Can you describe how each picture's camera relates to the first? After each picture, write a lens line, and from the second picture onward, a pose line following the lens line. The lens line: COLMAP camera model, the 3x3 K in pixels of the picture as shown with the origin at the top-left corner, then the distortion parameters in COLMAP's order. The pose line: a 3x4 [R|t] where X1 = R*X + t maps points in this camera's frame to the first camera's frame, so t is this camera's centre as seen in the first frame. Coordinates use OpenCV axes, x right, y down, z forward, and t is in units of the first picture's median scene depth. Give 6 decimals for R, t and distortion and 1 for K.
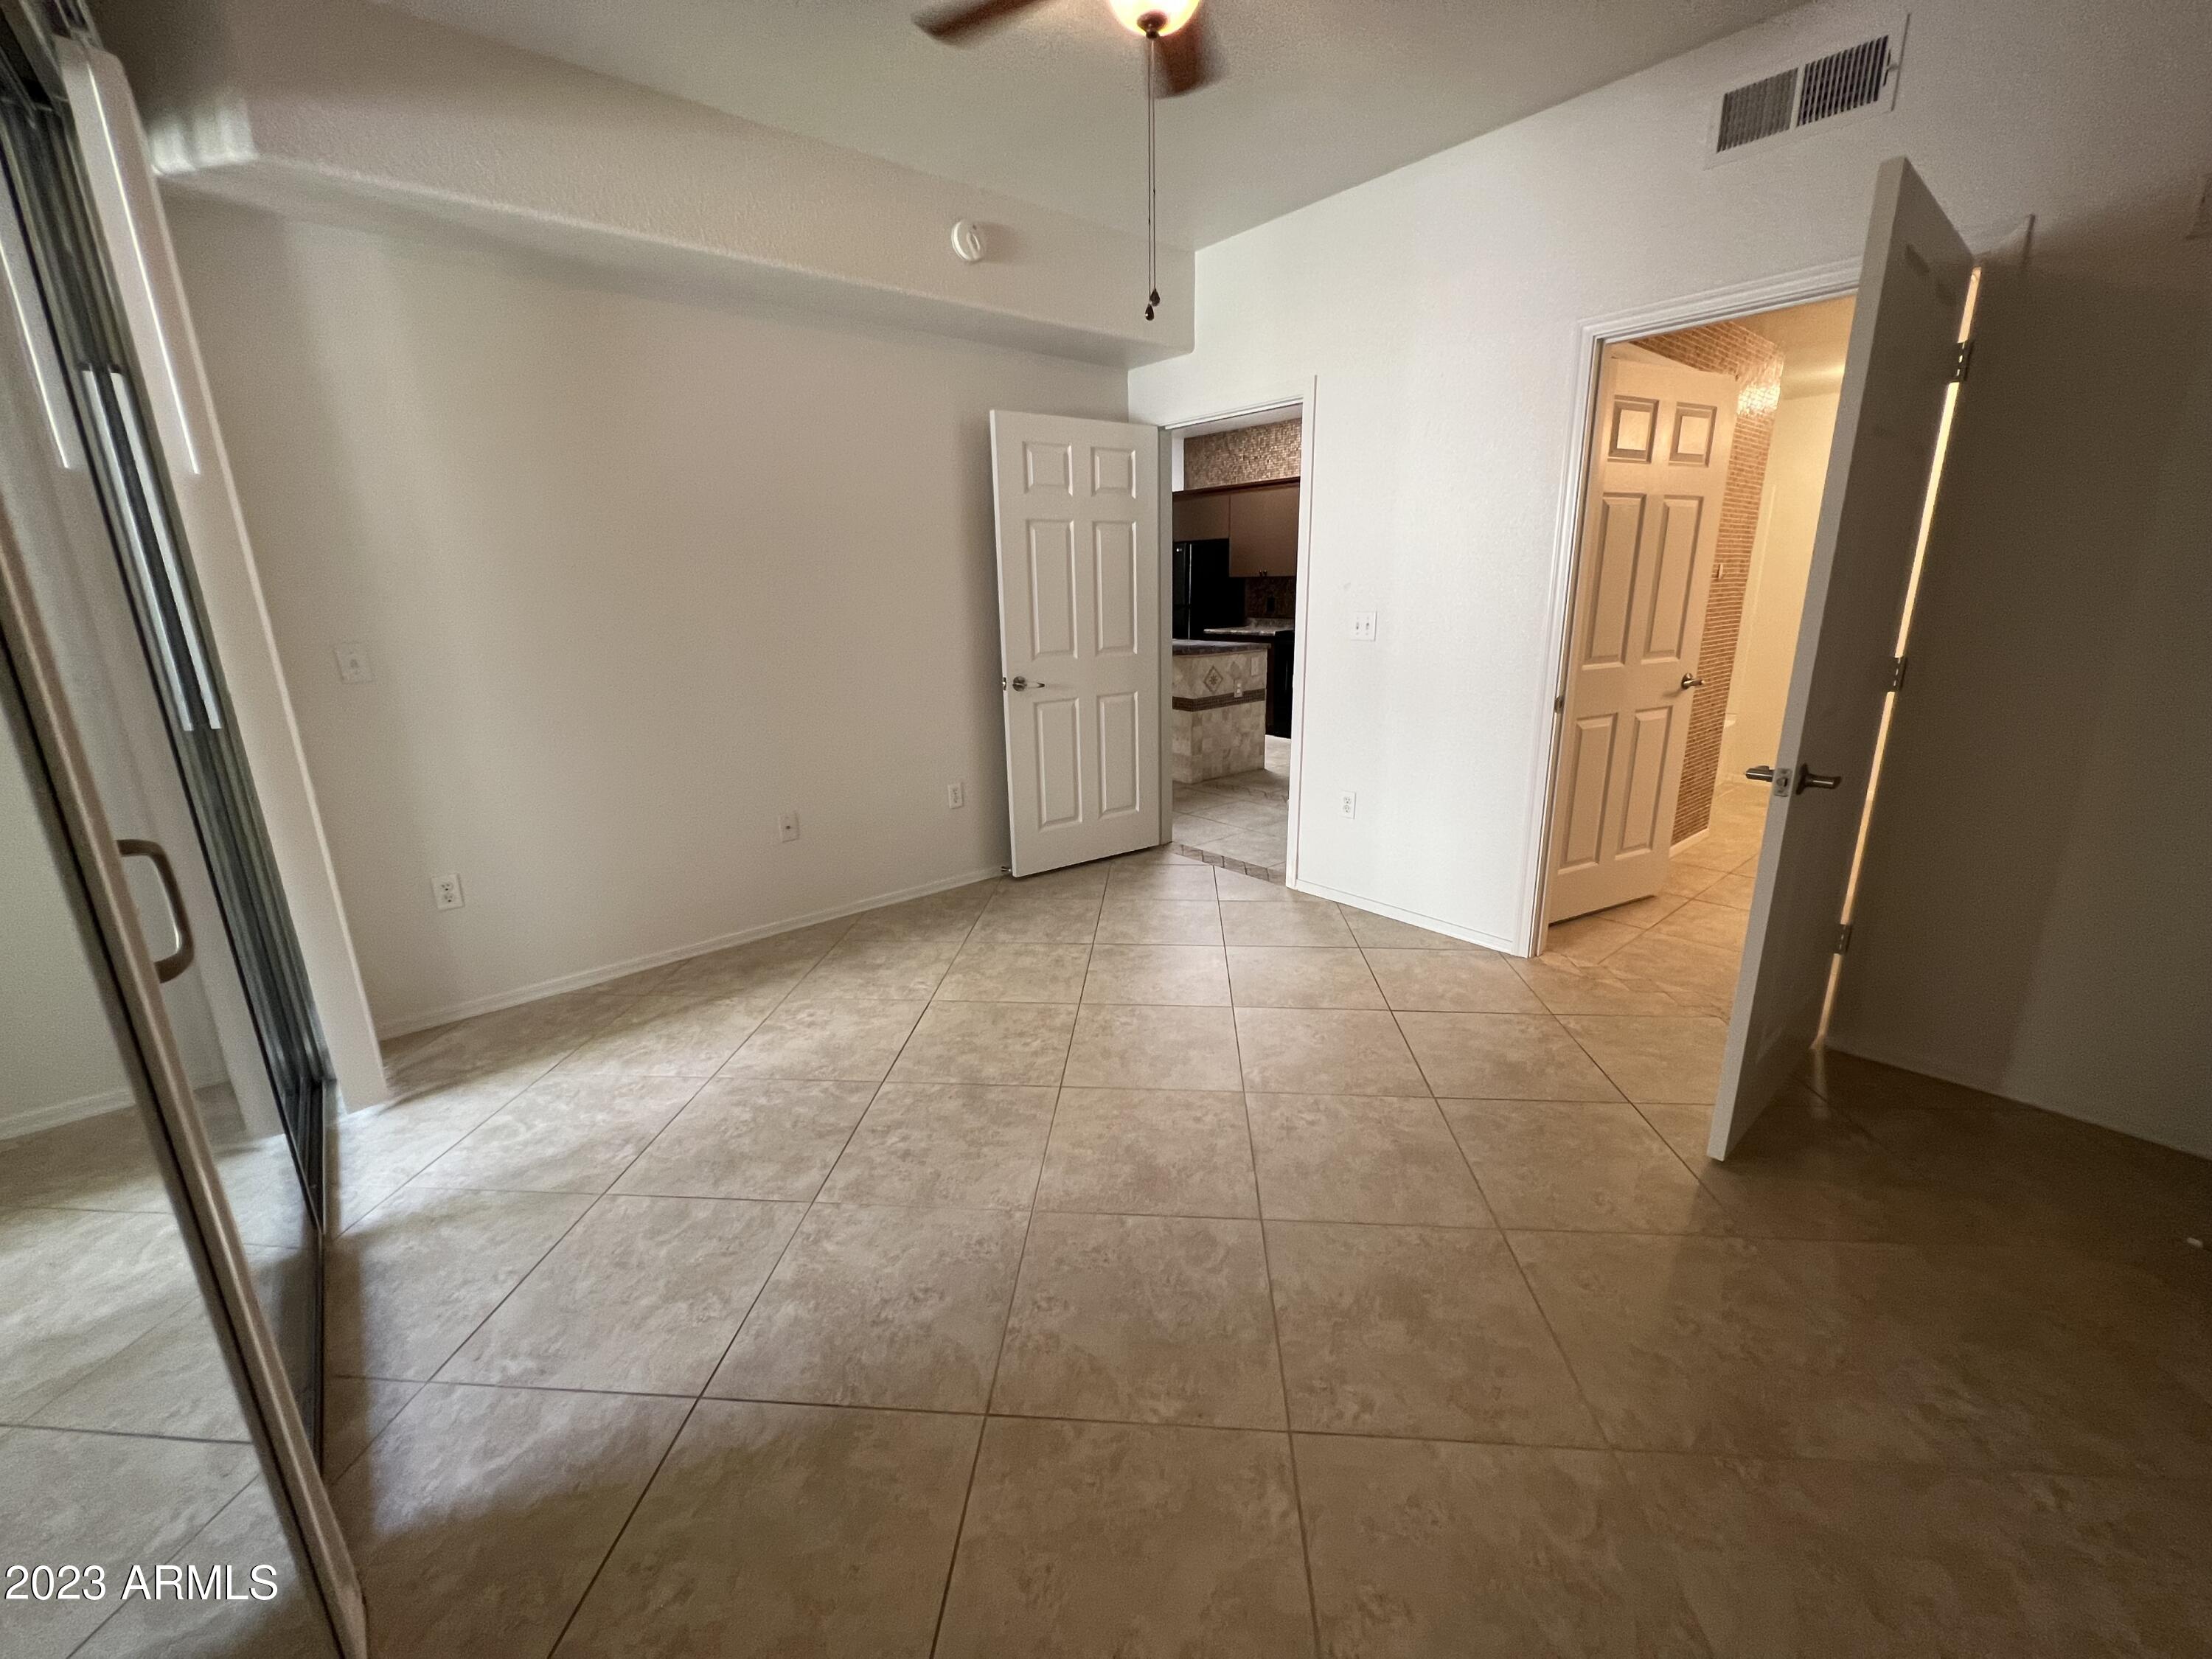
lens RADIAL K [[891.4, 0, 1098.5], [0, 891.4, 820.1], [0, 0, 1]] dist [-0.002972, 0.000725]
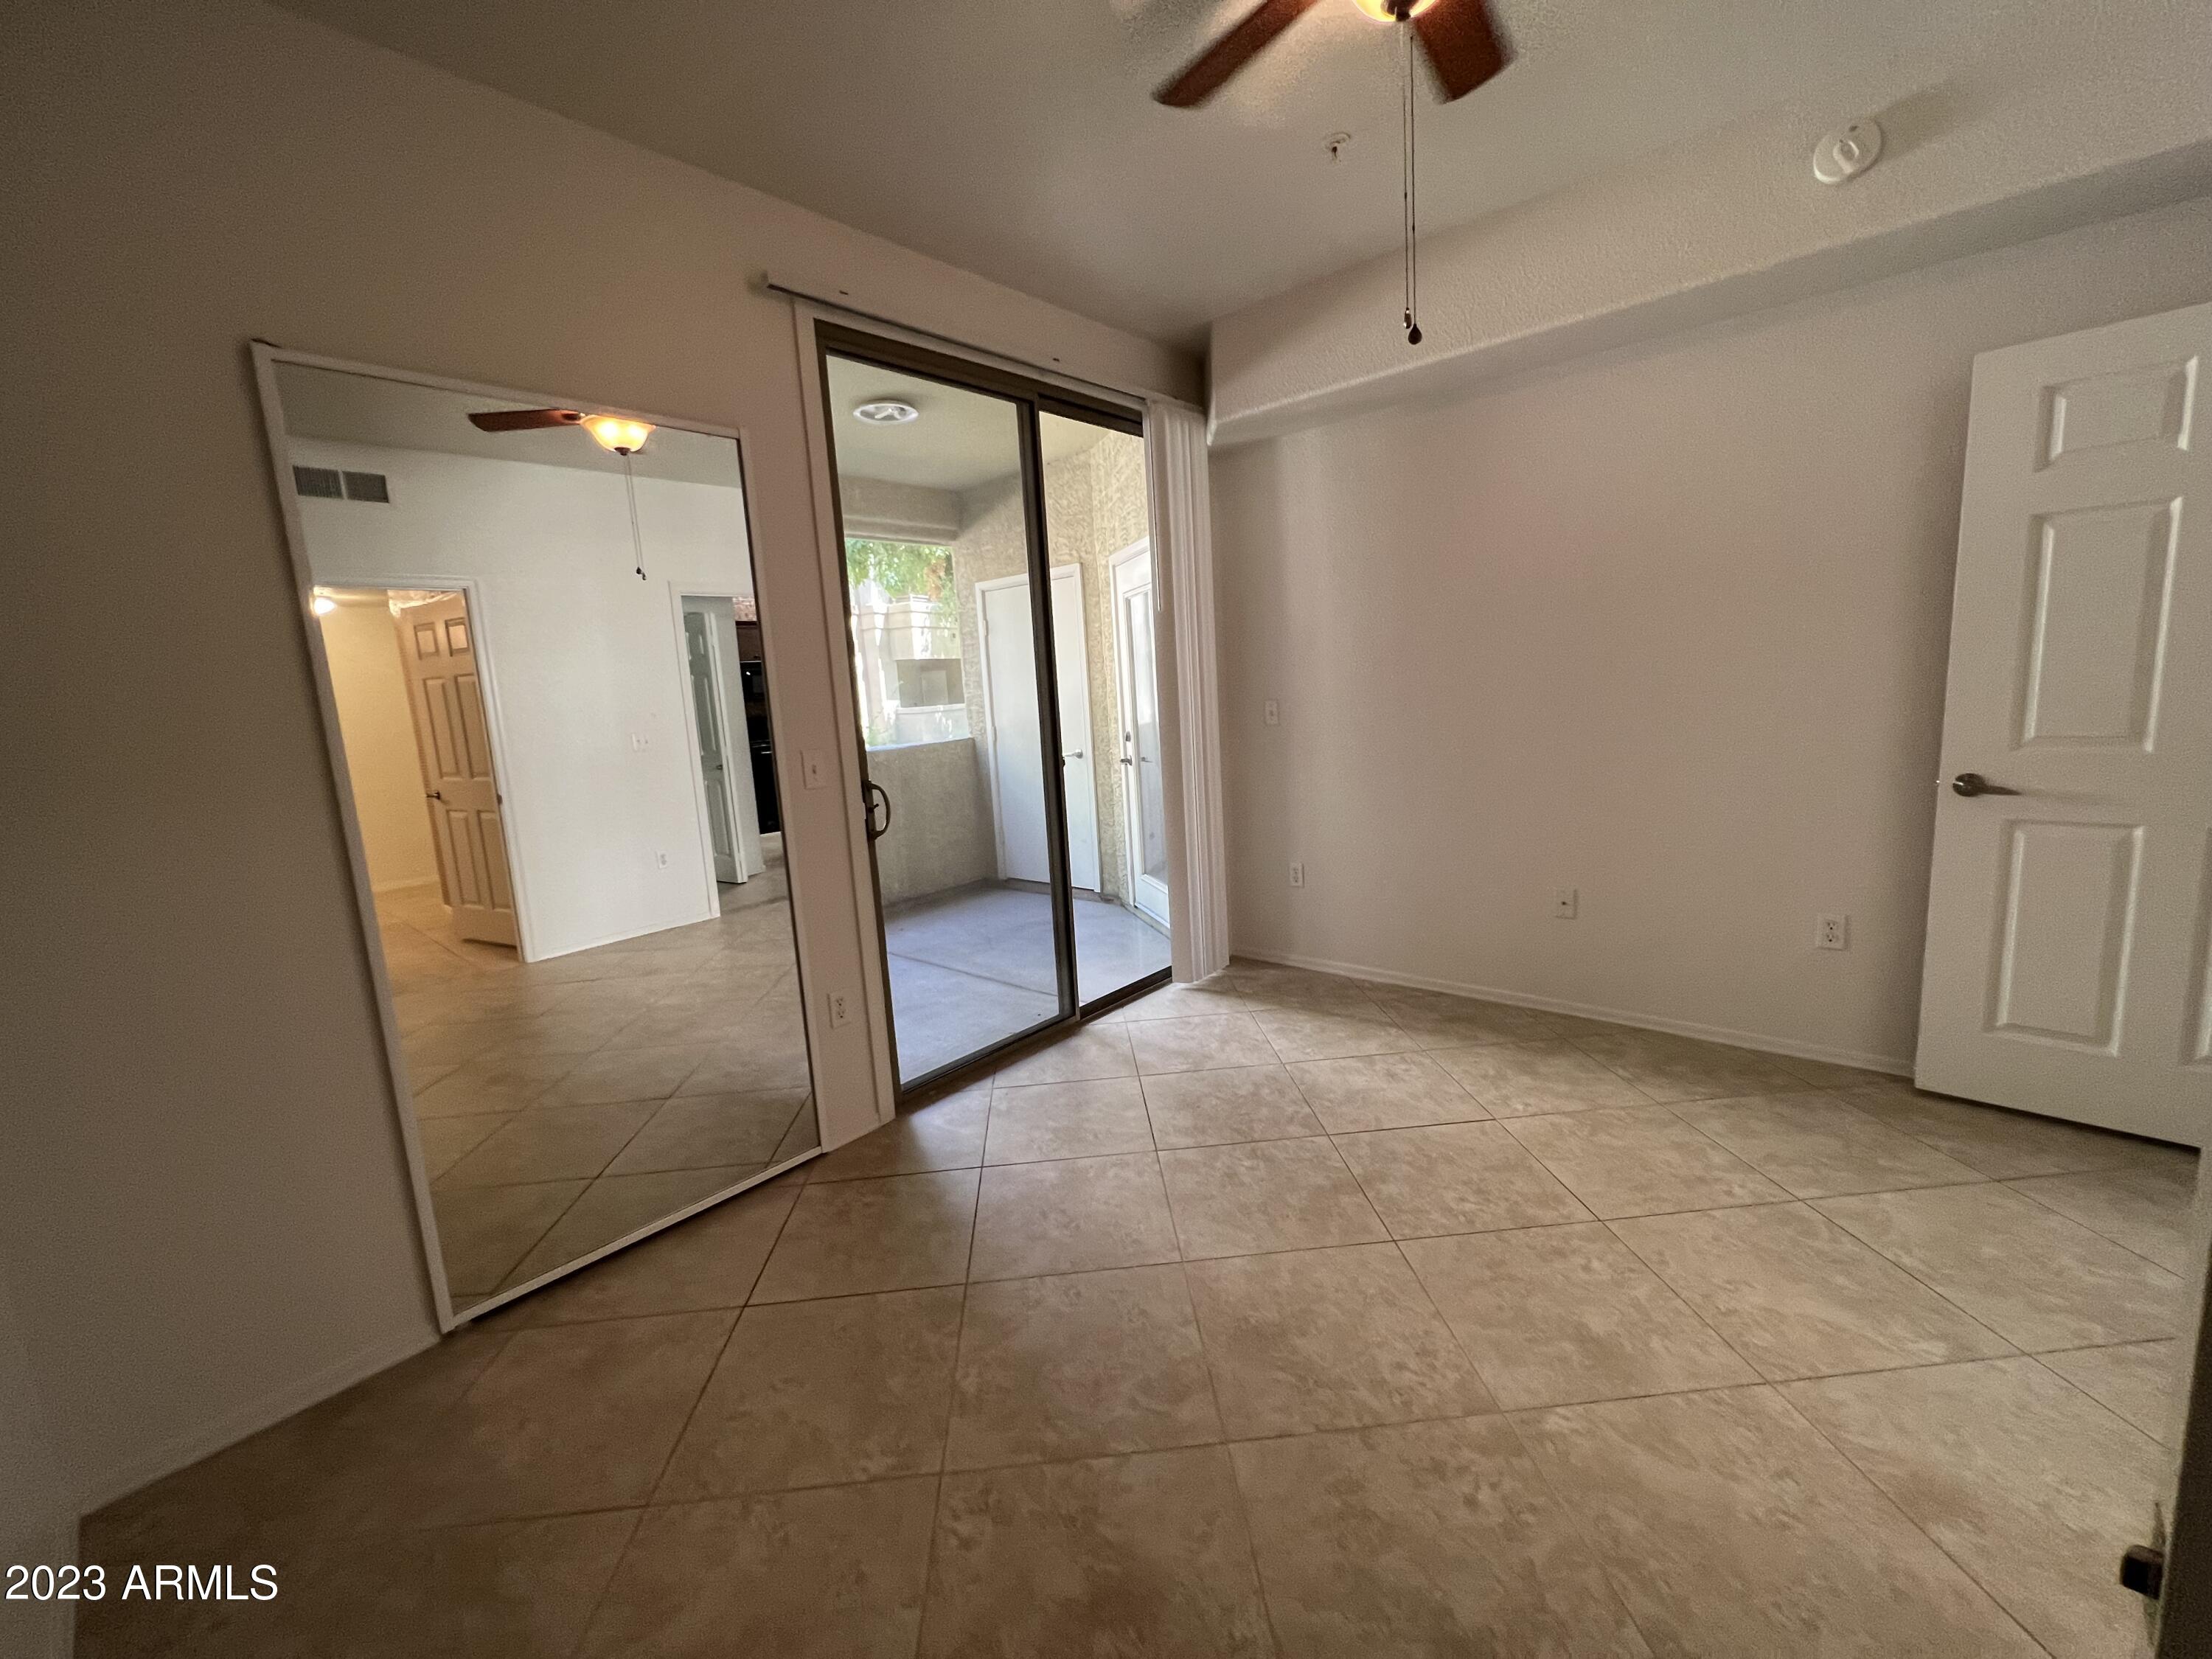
lens RADIAL K [[891.4, 0, 1105.0], [0, 891.4, 821.7], [0, 0, 1]] dist [-0.002972, 0.000725]
pose [[0.145896, 0.162791, -0.975814, 0.586485], [-0.197152, 0.971368, 0.132572, -0.127551], [0.969456, 0.173042, 0.173814, 0.441316]]
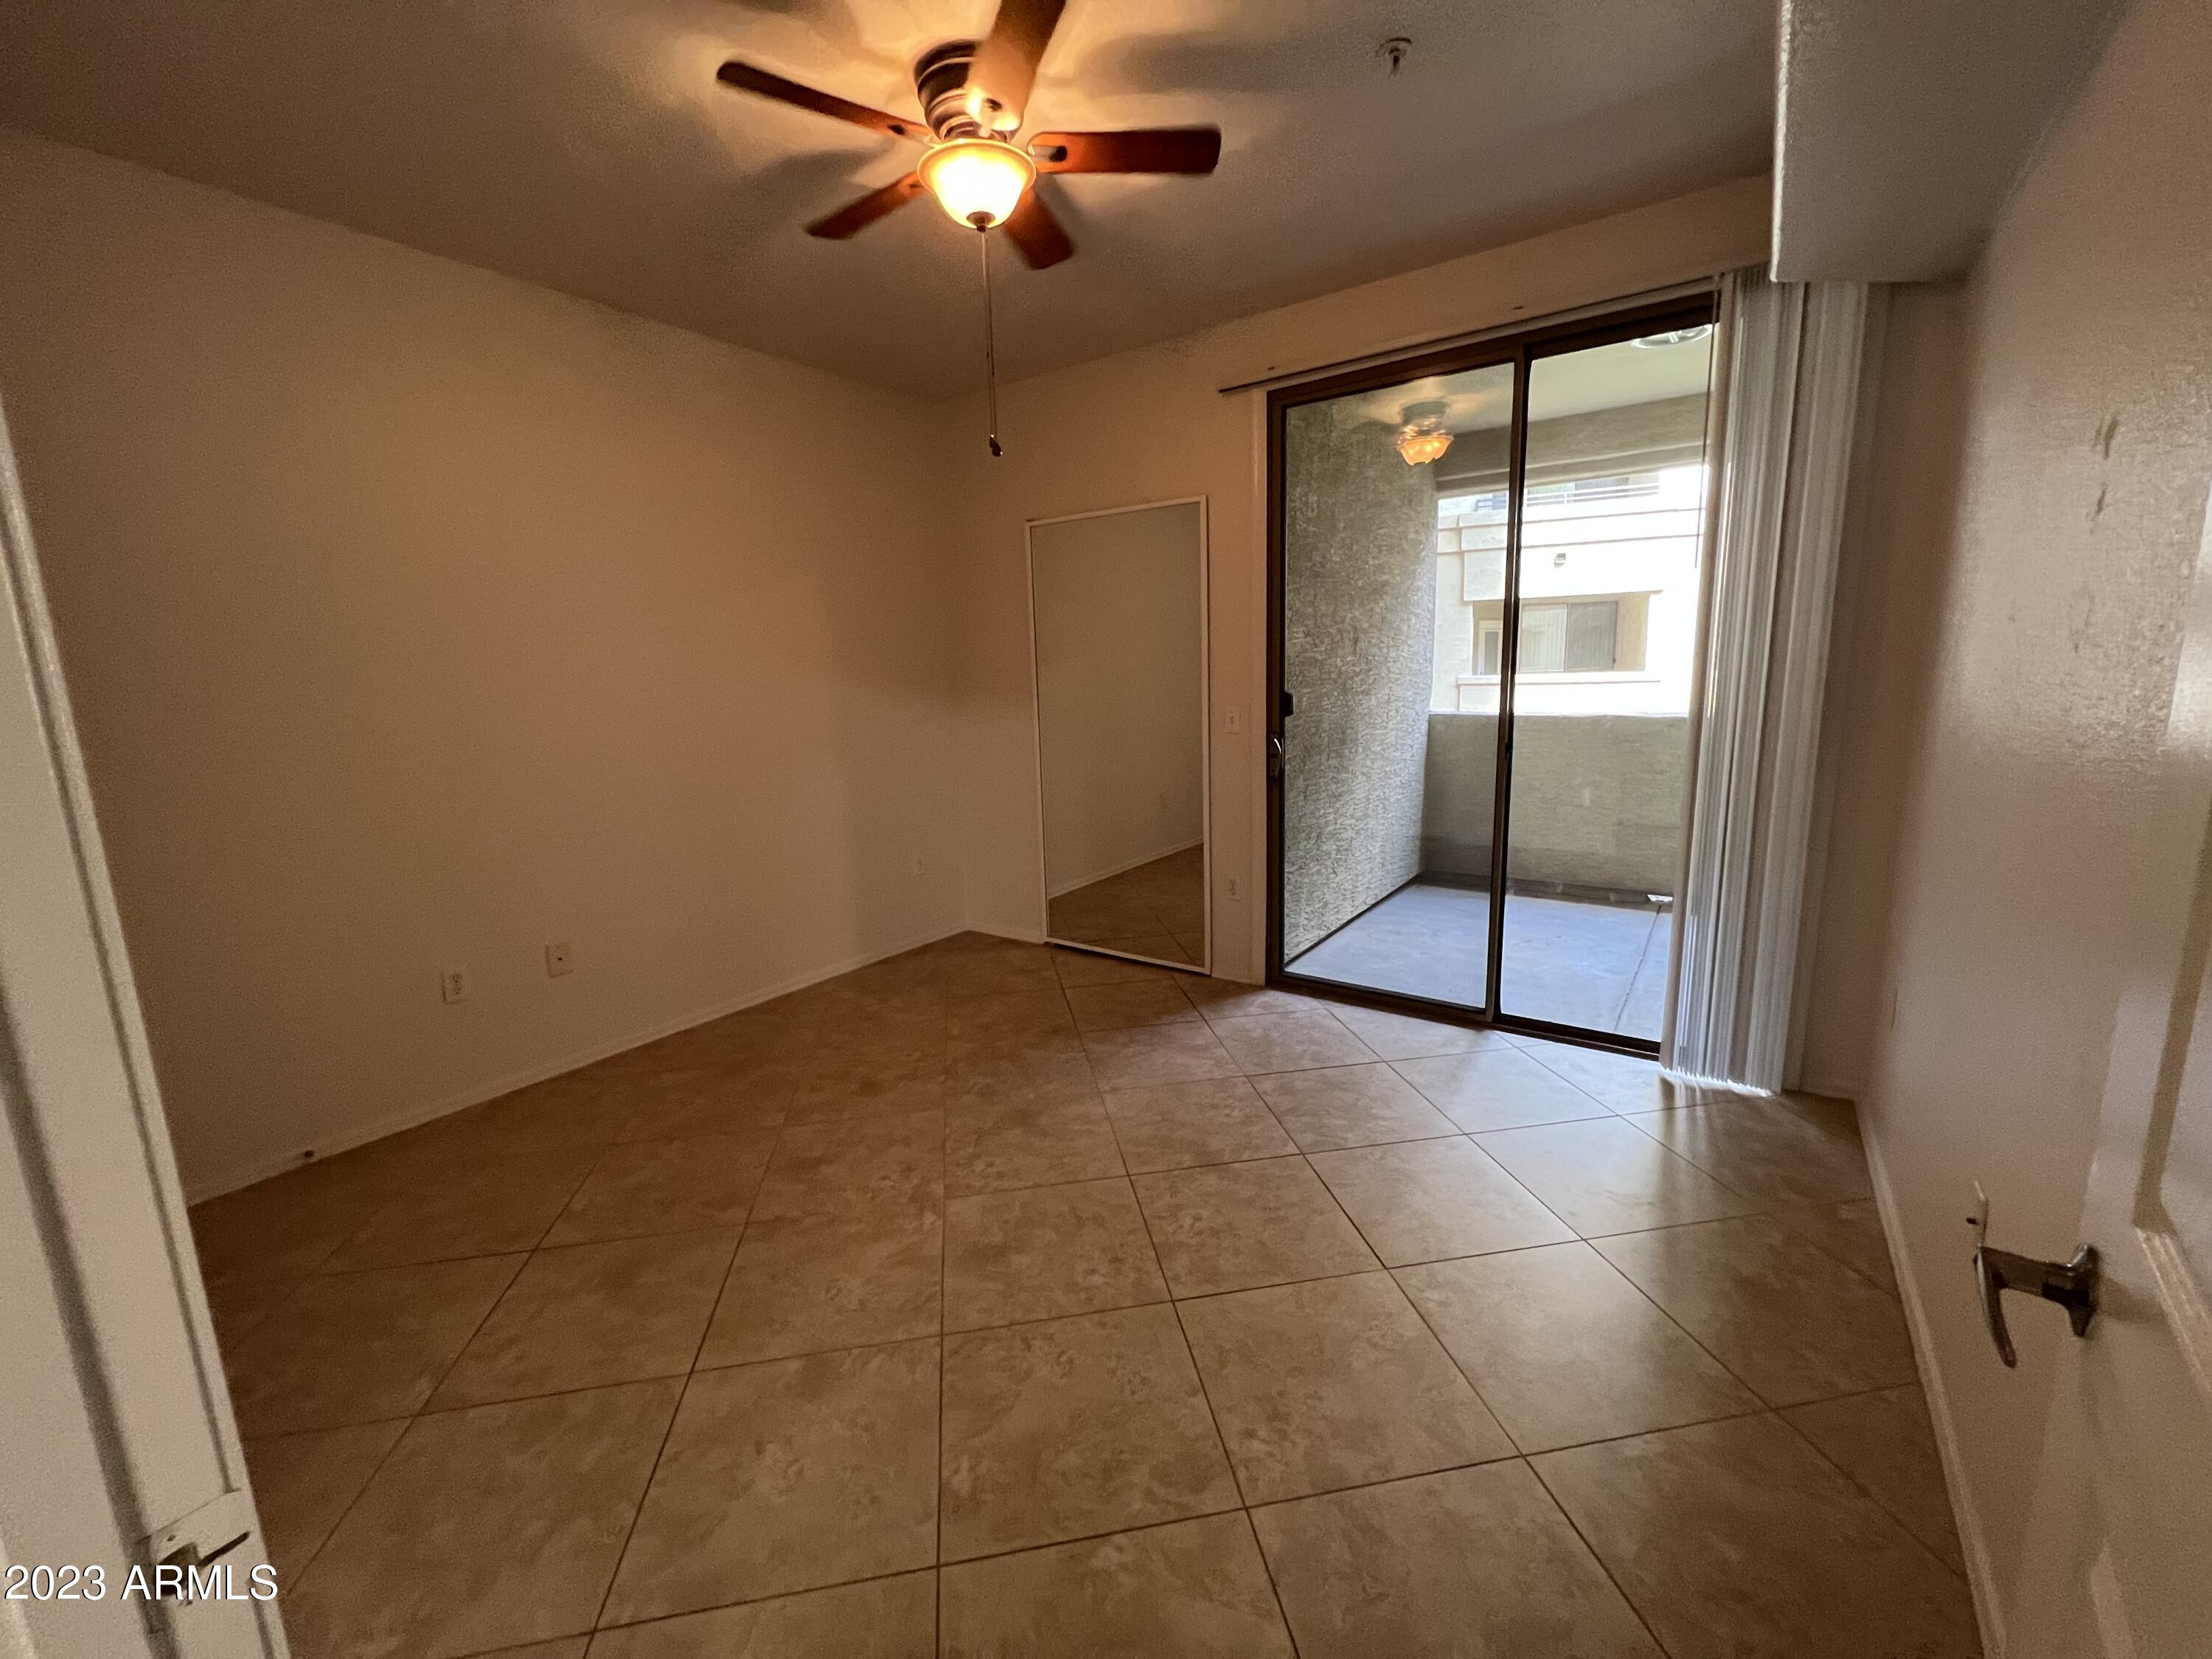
lens RADIAL K [[891.4, 0, 1094.5], [0, 891.4, 820.9], [0, 0, 1]] dist [-0.002972, 0.000725]
pose [[-0.969699, 0.090982, -0.226730, 0.158077], [-0.012266, 0.908765, 0.417128, -0.407661], [0.243996, 0.407270, -0.880112, 1.462868]]
